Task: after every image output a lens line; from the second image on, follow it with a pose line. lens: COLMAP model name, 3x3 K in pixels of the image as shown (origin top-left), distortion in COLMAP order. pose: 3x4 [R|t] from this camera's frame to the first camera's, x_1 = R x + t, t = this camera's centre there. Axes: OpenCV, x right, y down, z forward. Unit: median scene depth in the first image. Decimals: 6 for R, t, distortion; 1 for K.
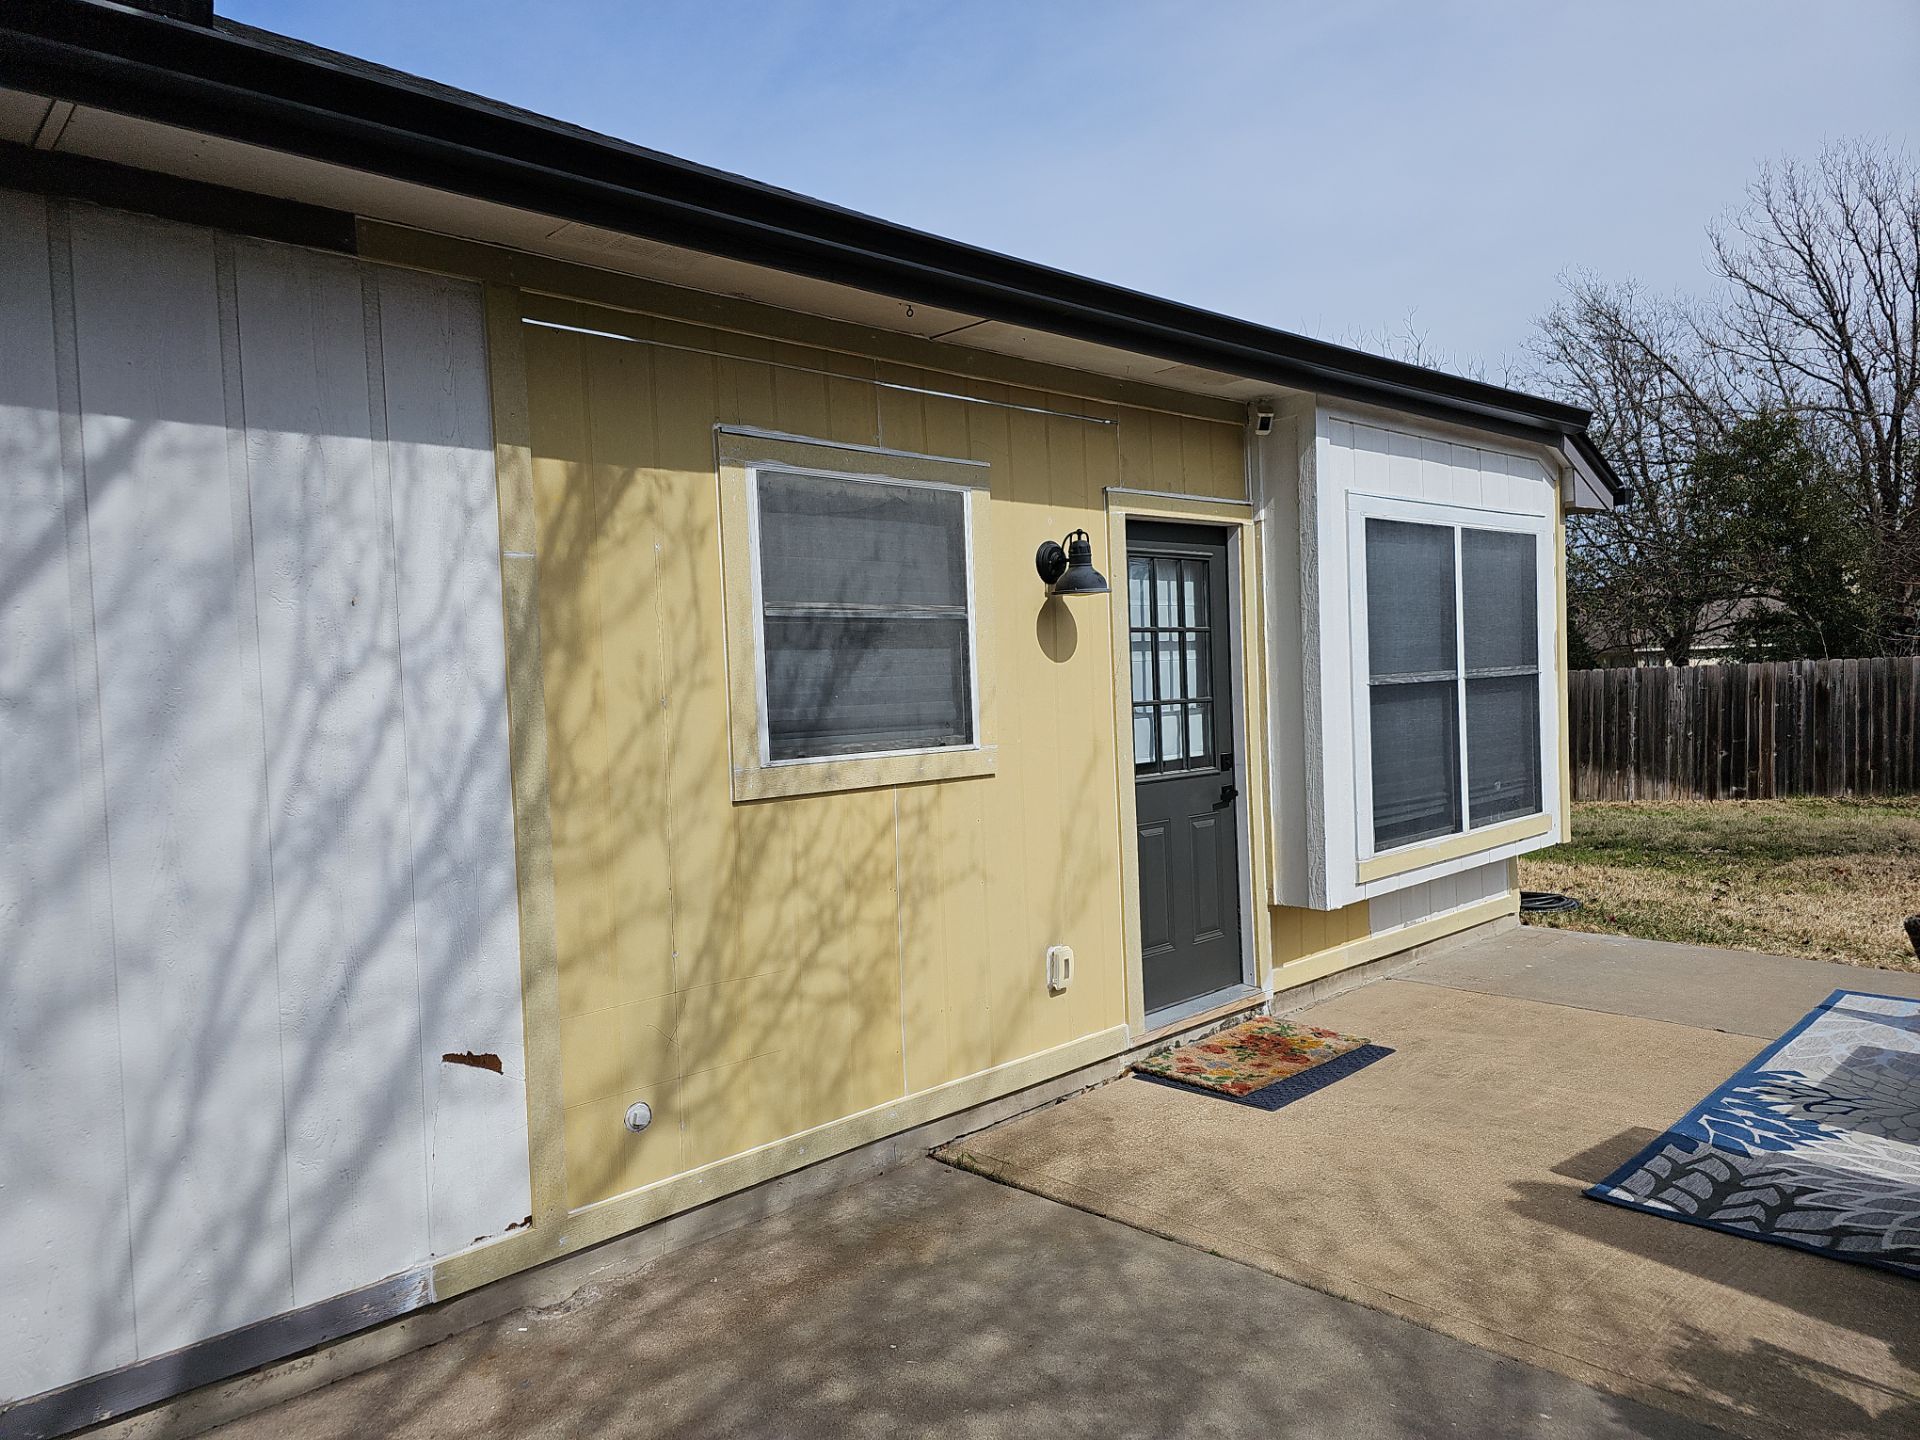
lens RADIAL K [[1296.9, 0, 954.3], [0, 1296.9, 718.6], [0, 0, 1]] dist [0.005497, -0.005700]
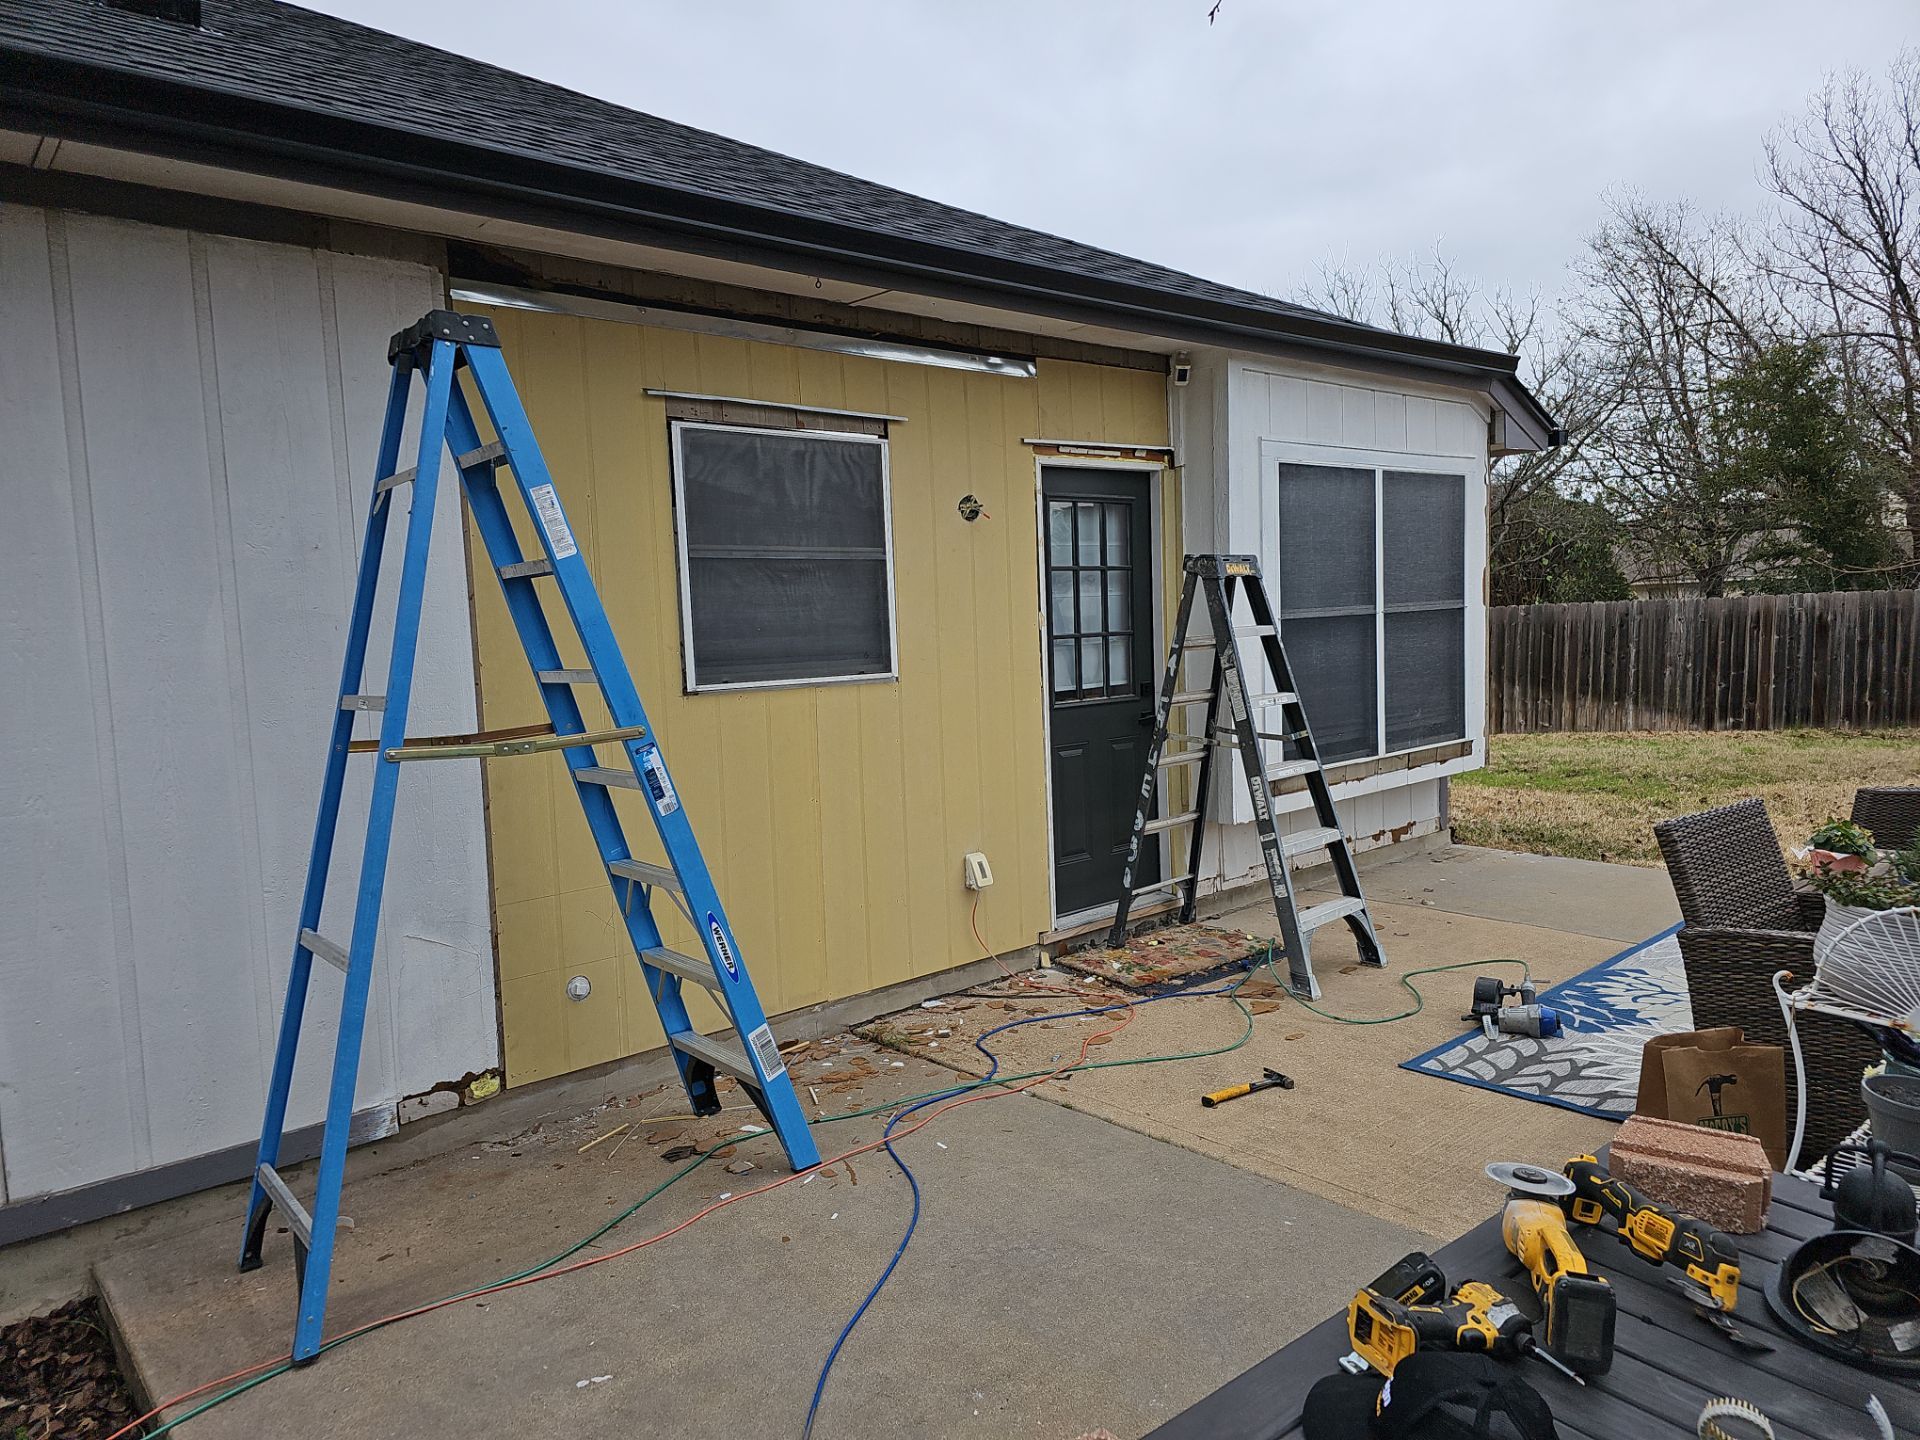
lens RADIAL K [[1294.3, 0, 961.2], [0, 1294.3, 728.4], [0, 0, 1]] dist [0.030701, -0.034534]
pose [[0.999516, 0.002993, -0.030967, 0.088875], [-0.001136, 0.998209, 0.059813, 0.000879], [0.031090, -0.059749, 0.997729, -0.095759]]
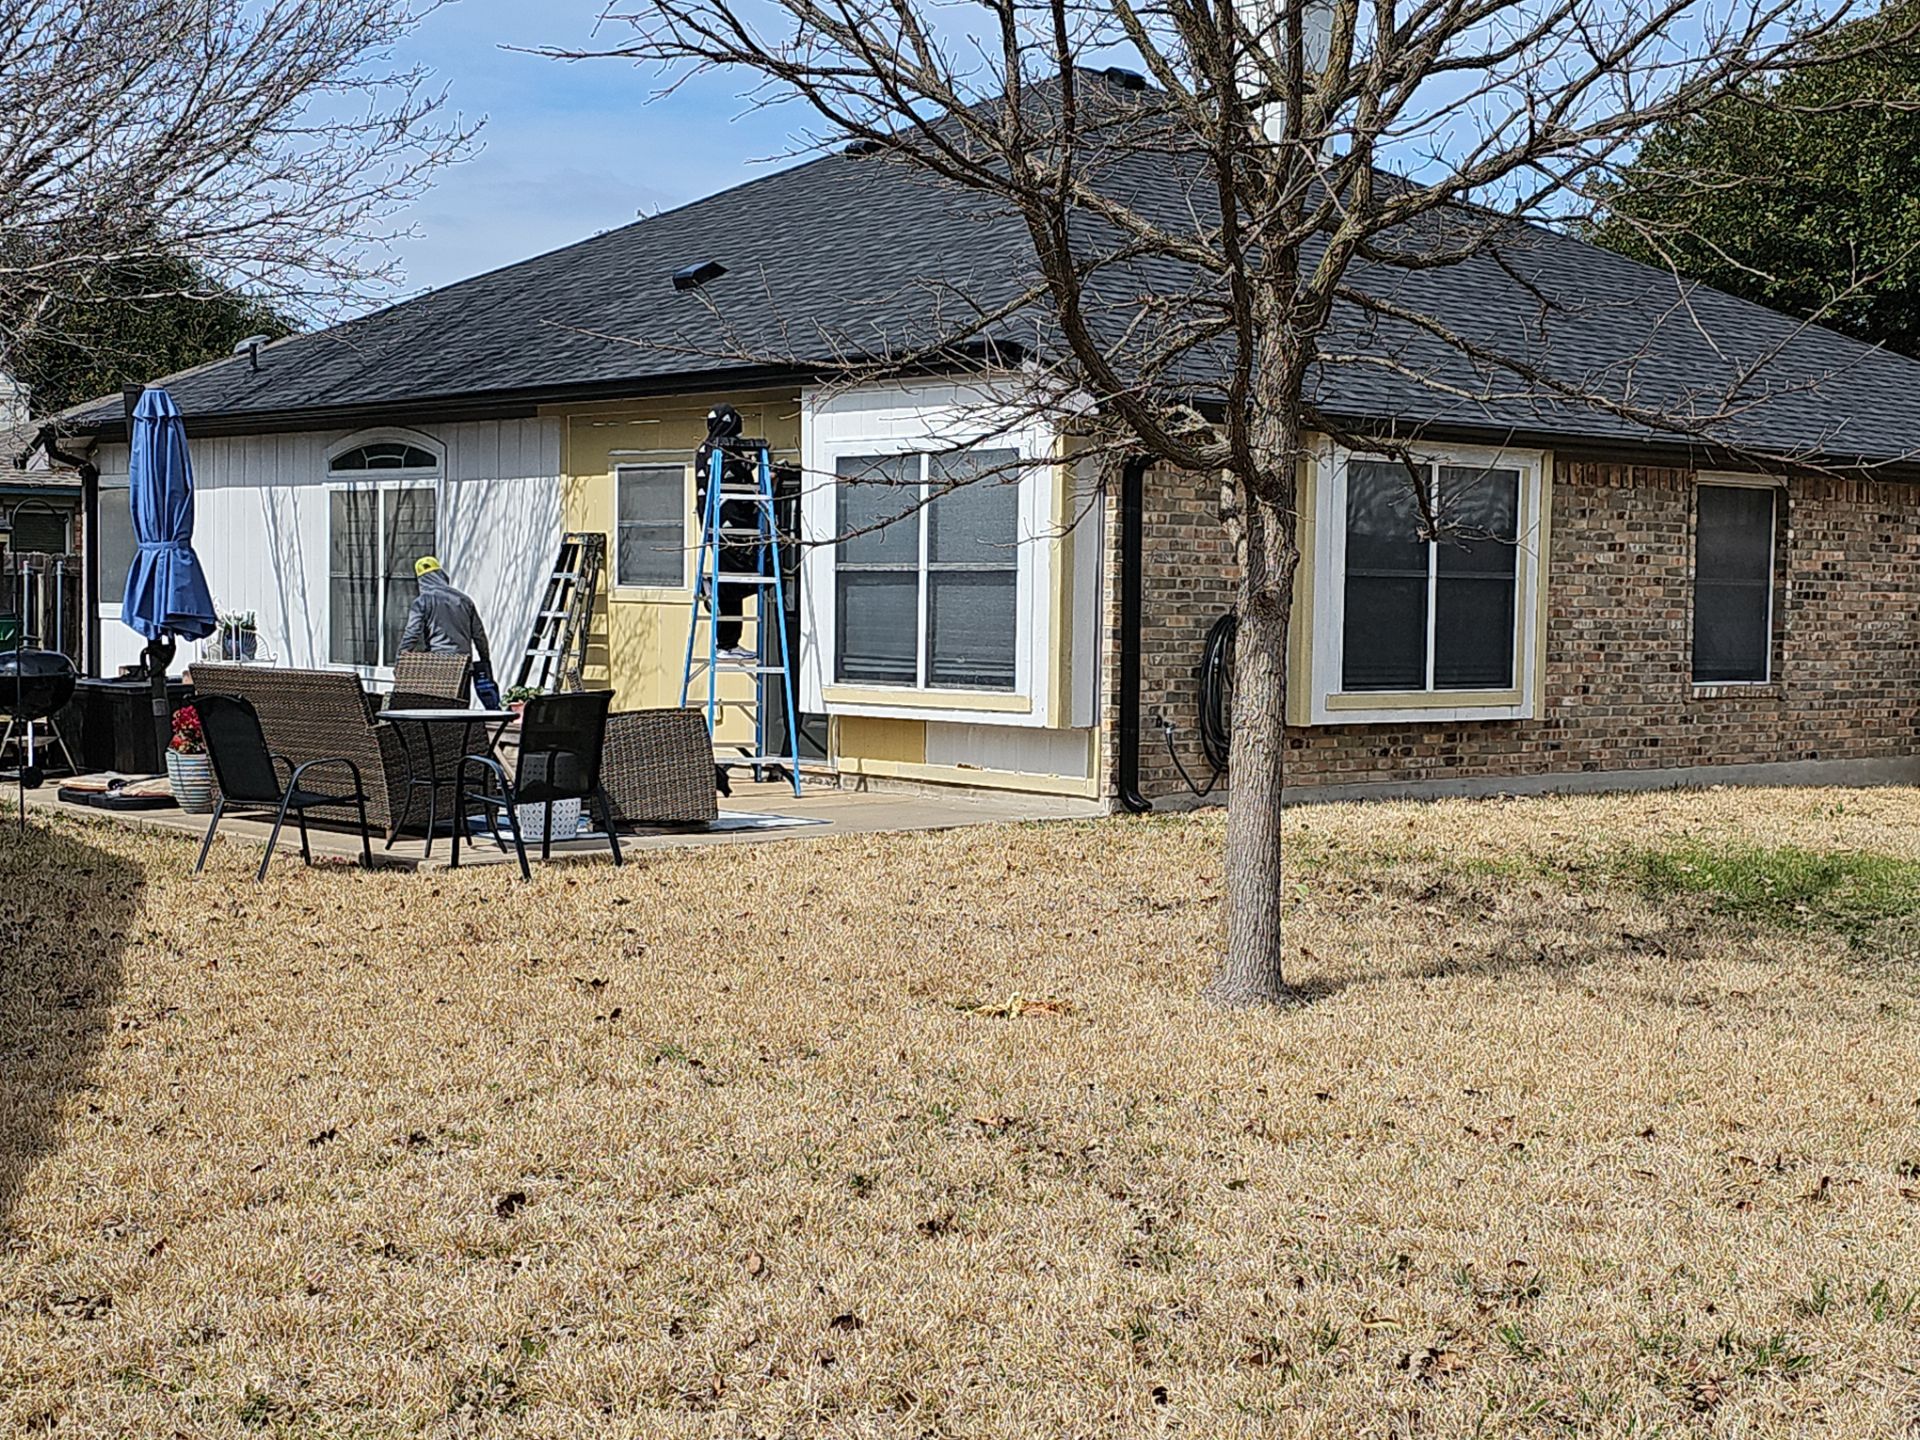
lens RADIAL K [[2768.5, 0, 960.0], [0, 2768.5, 720.0], [0, 0, 1]] dist [0.038933, -0.130235]
pose [[-0.037938, 0.085748, -0.995594, 3.467888], [-0.044878, 0.995160, 0.087420, -0.137917], [0.998272, 0.047997, -0.033906, 1.266713]]
